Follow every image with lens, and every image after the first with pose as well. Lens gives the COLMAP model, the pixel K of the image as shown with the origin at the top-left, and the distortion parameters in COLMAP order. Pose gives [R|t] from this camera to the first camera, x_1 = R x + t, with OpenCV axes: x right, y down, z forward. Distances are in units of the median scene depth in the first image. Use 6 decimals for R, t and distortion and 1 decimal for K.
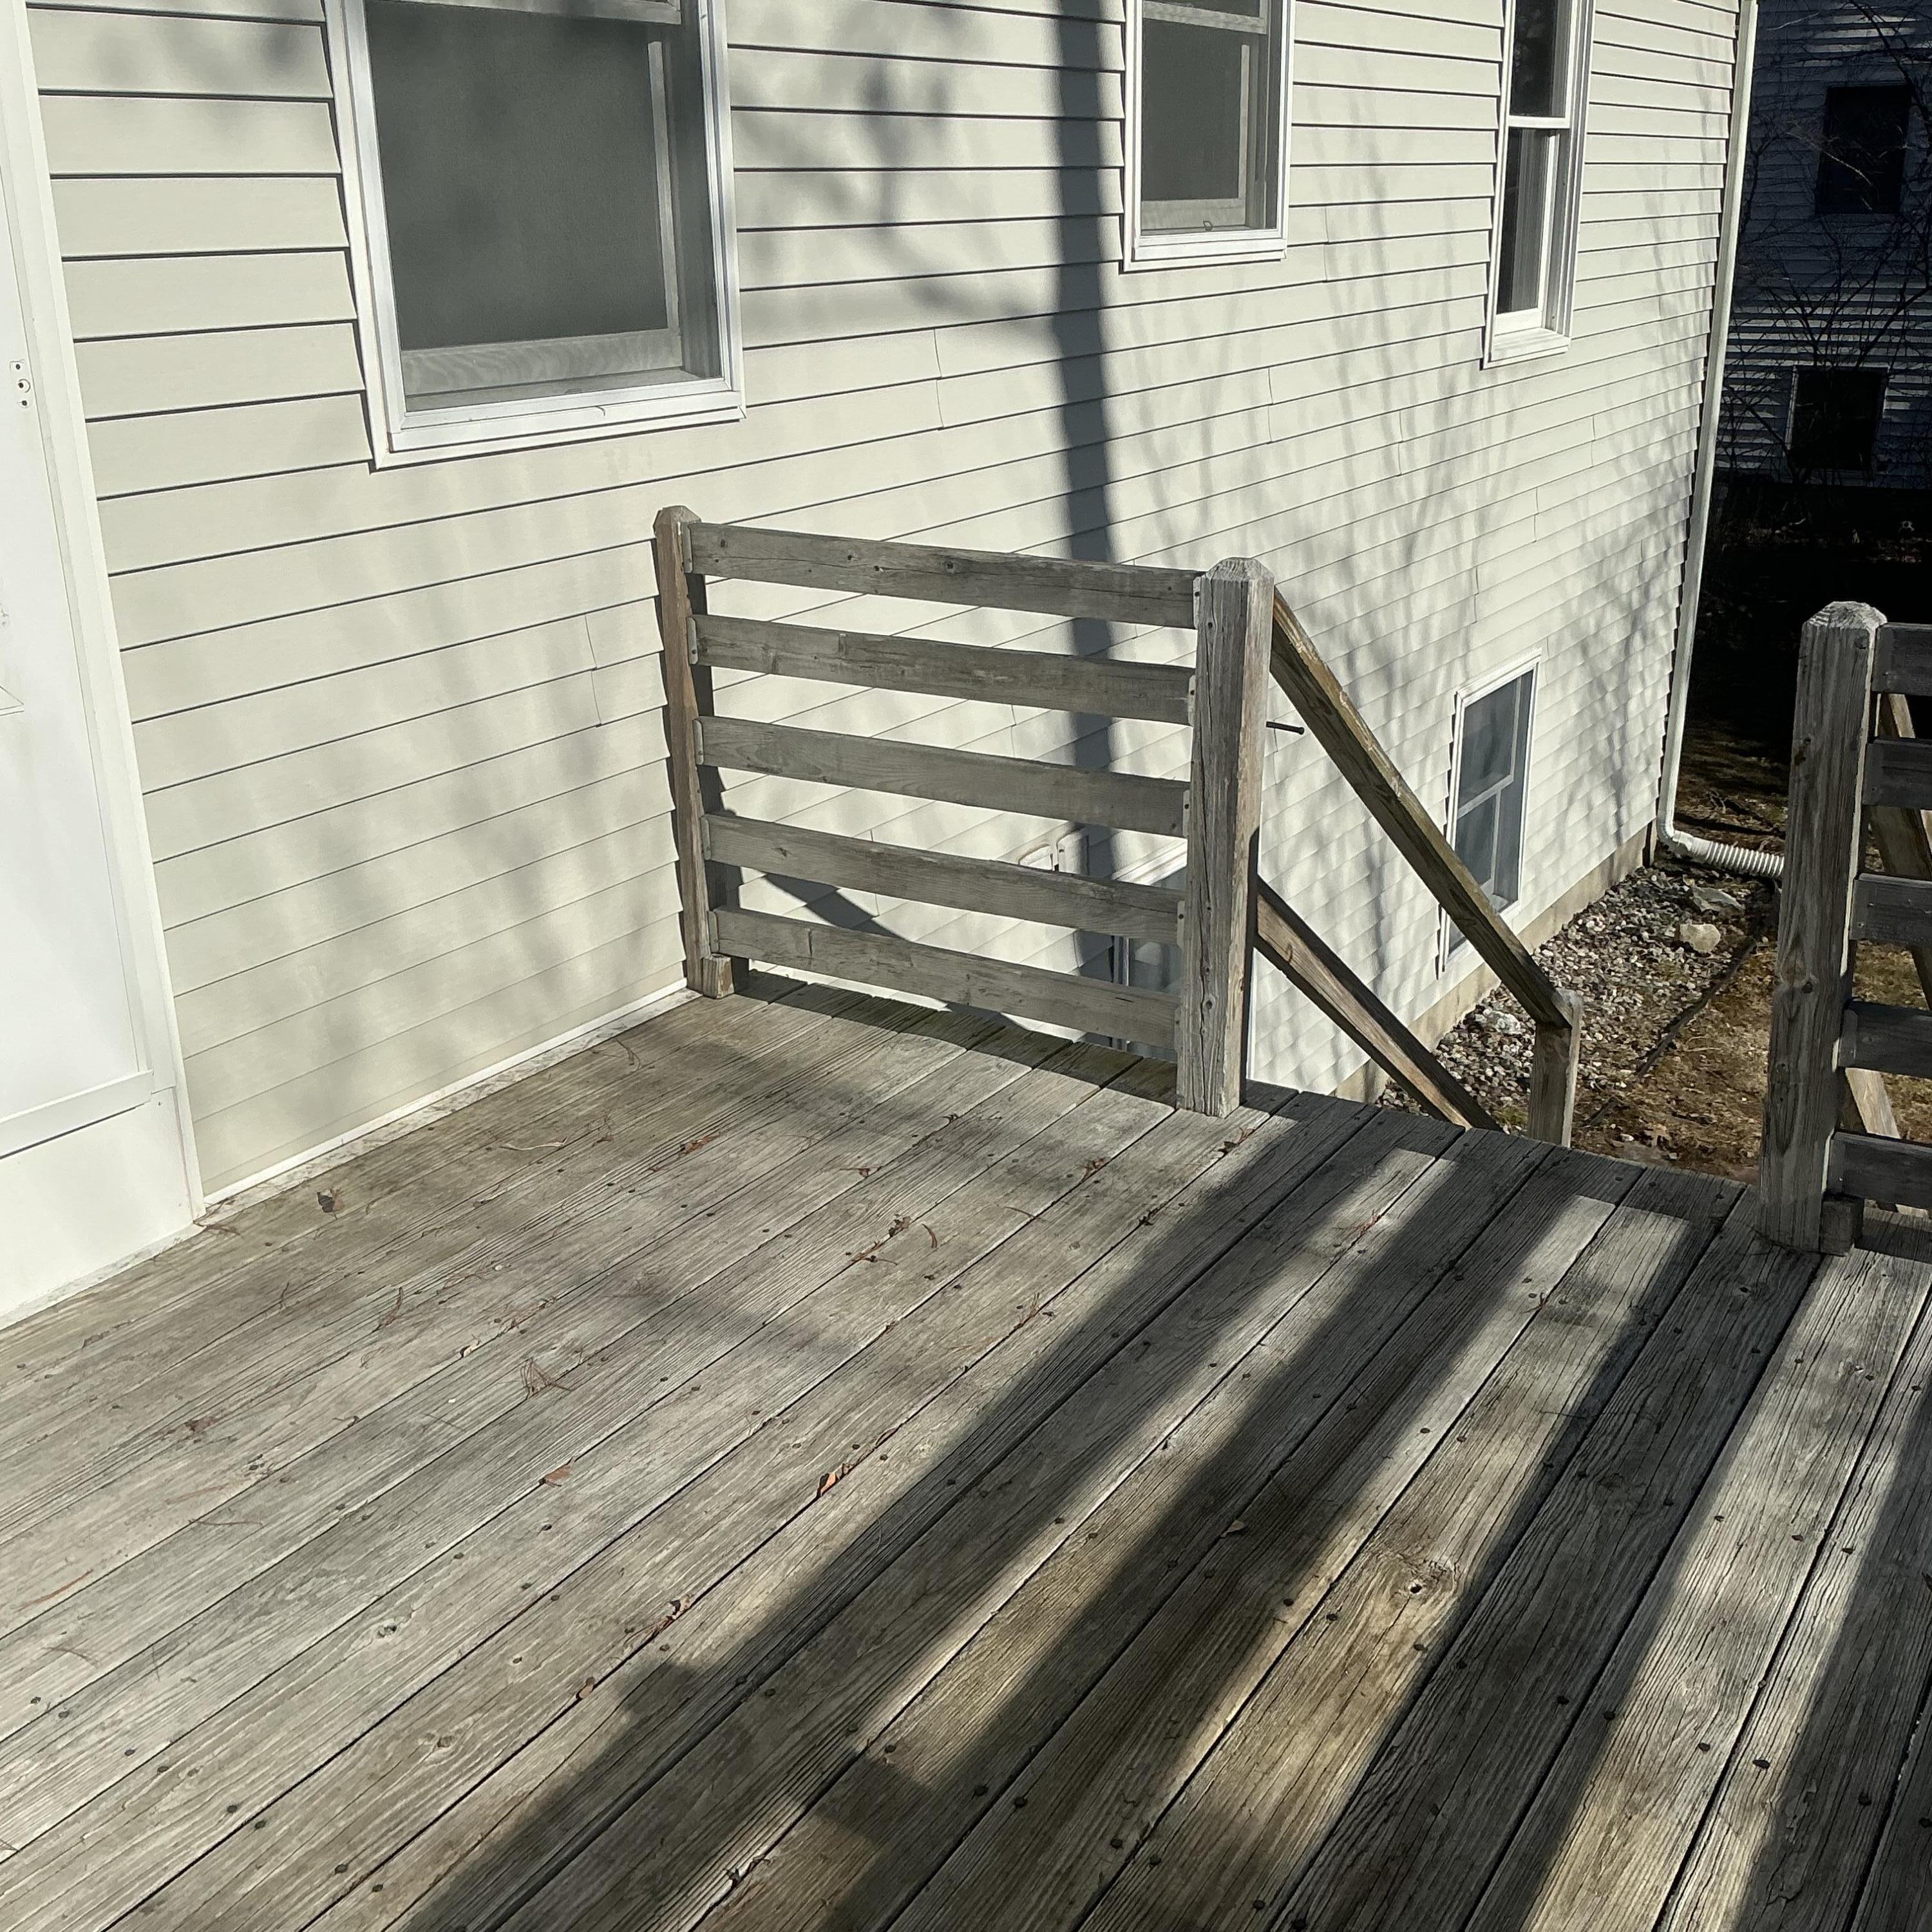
lens RADIAL K [[2132.8, 0, 961.9], [0, 2132.8, 962.9], [0, 0, 1]] dist [0.154711, -0.343171]
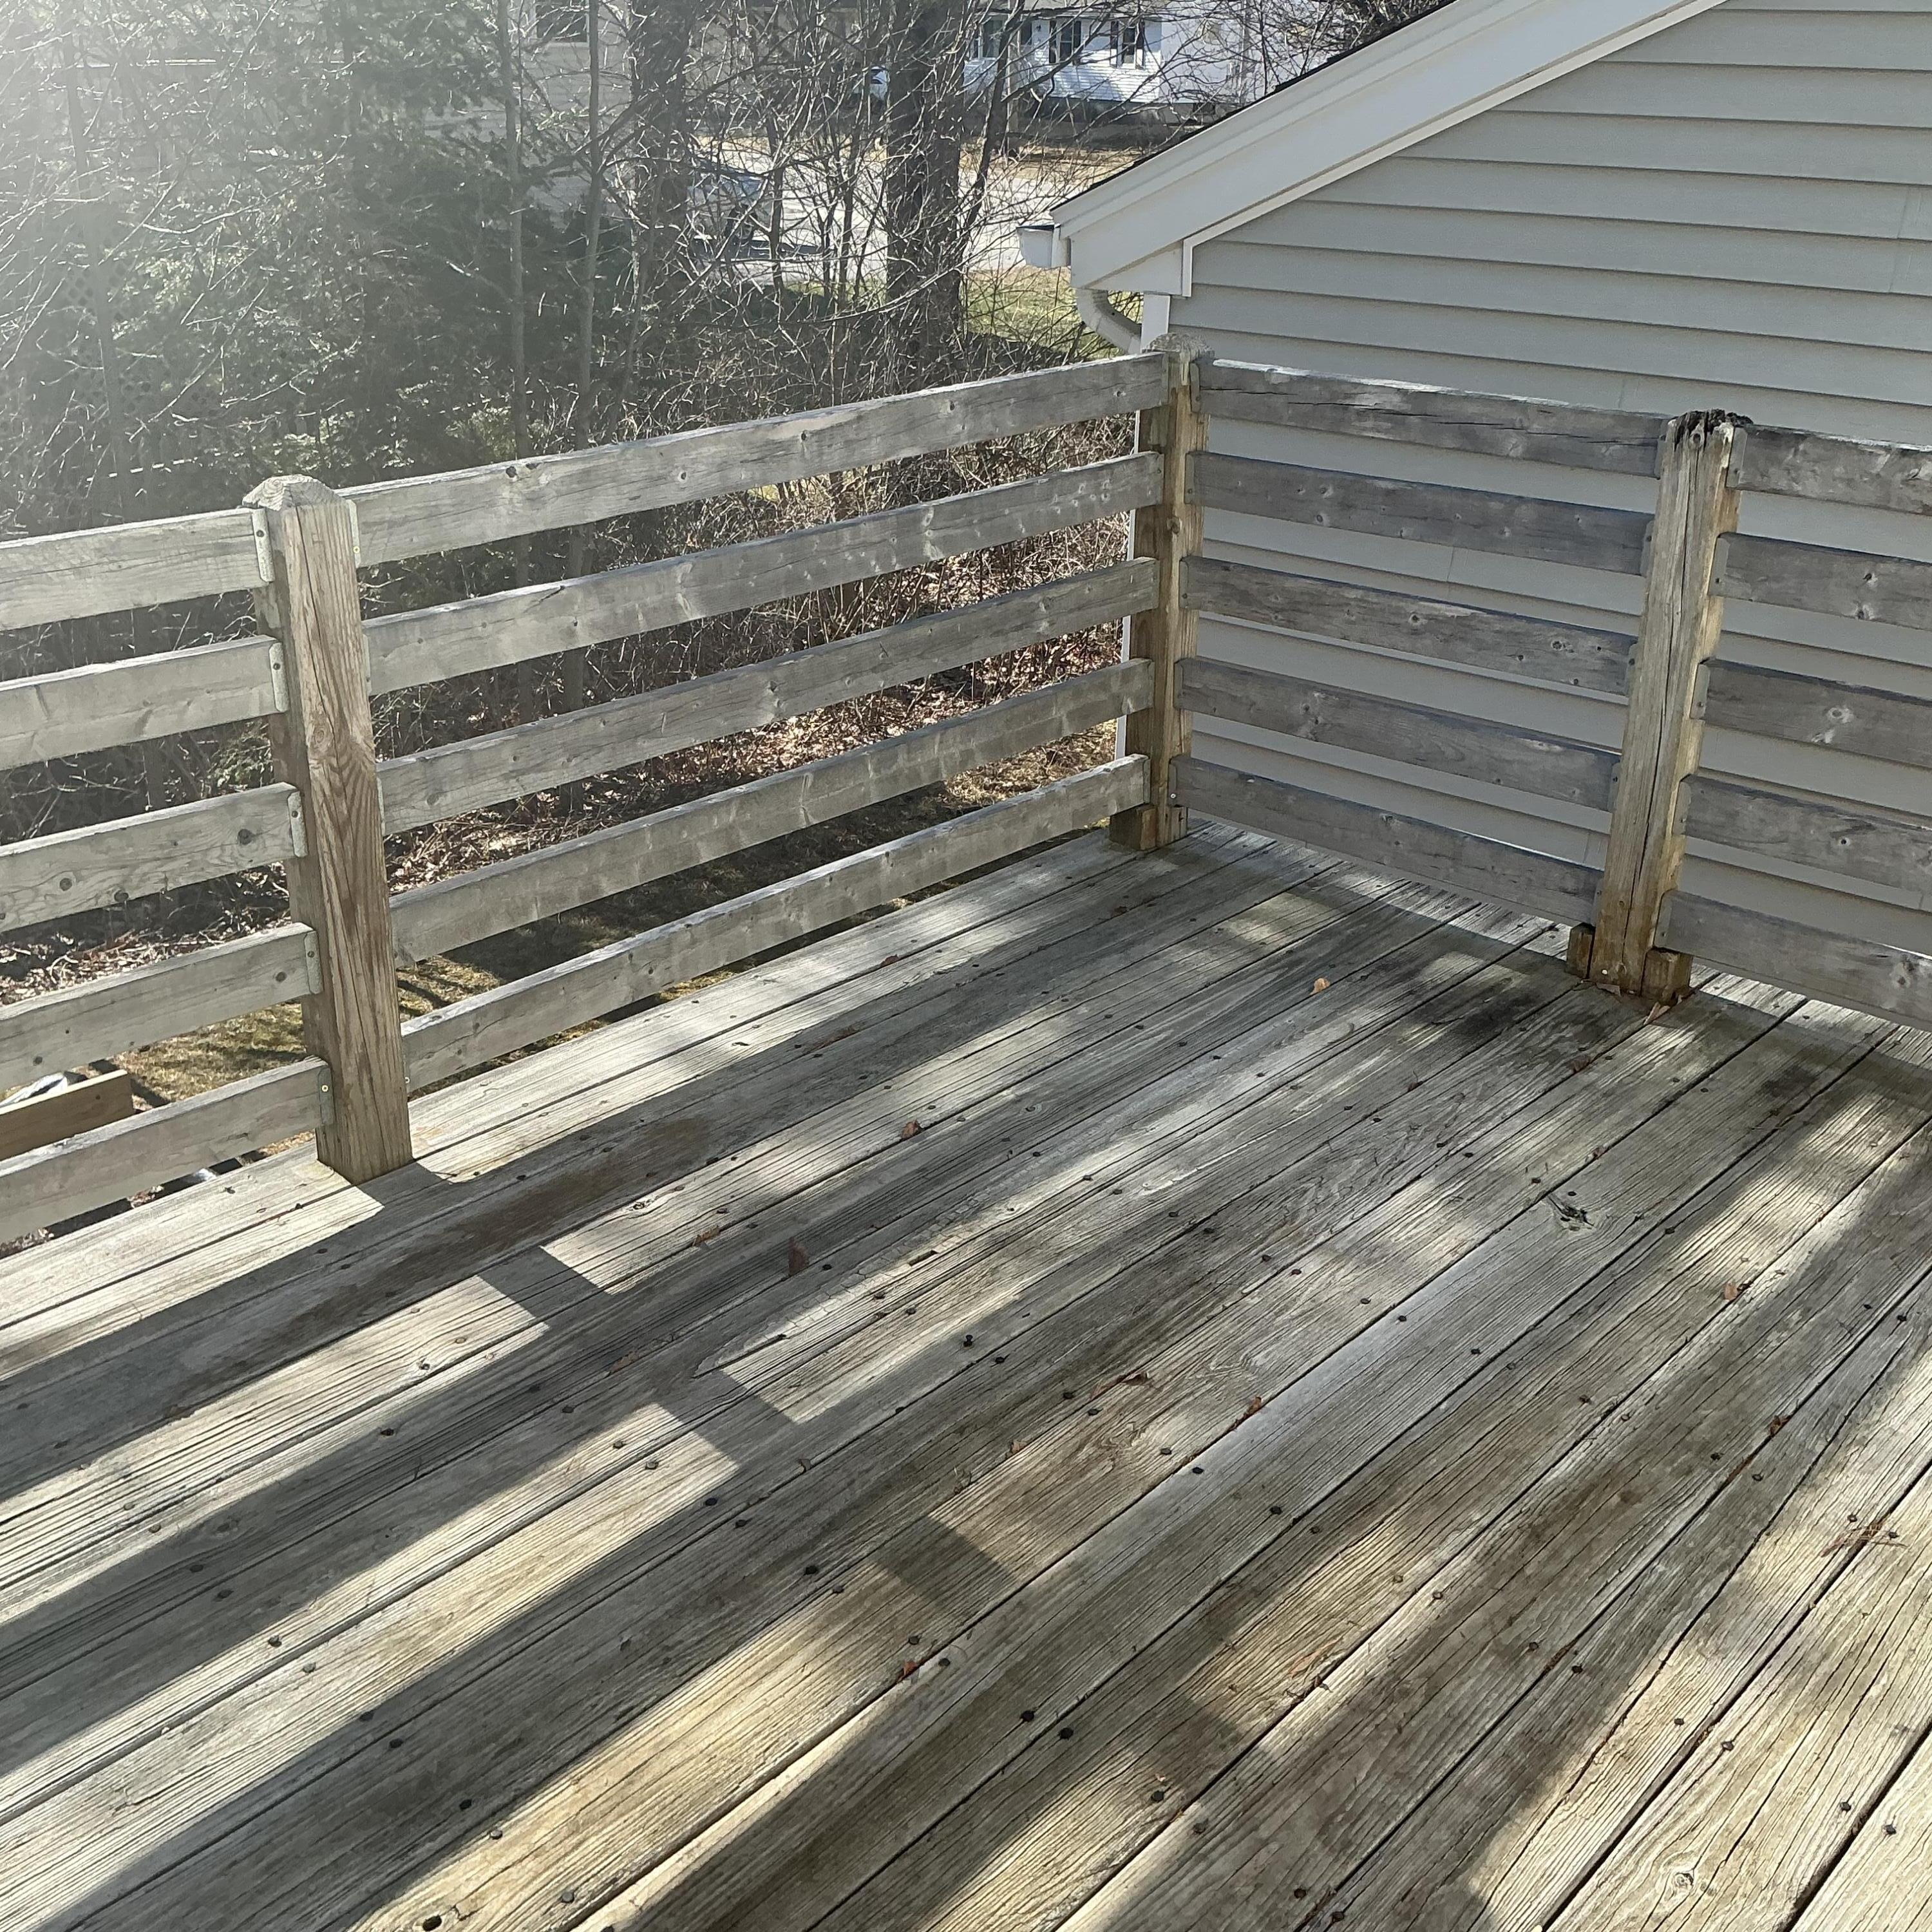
lens RADIAL K [[2132.8, 0, 961.9], [0, 2132.8, 962.9], [0, 0, 1]] dist [0.154711, -0.343171]
pose [[-0.984458, -0.065674, 0.162879, -0.077806], [0.064506, 0.727402, 0.683173, -0.507286], [-0.163345, 0.683062, -0.711860, 1.442047]]
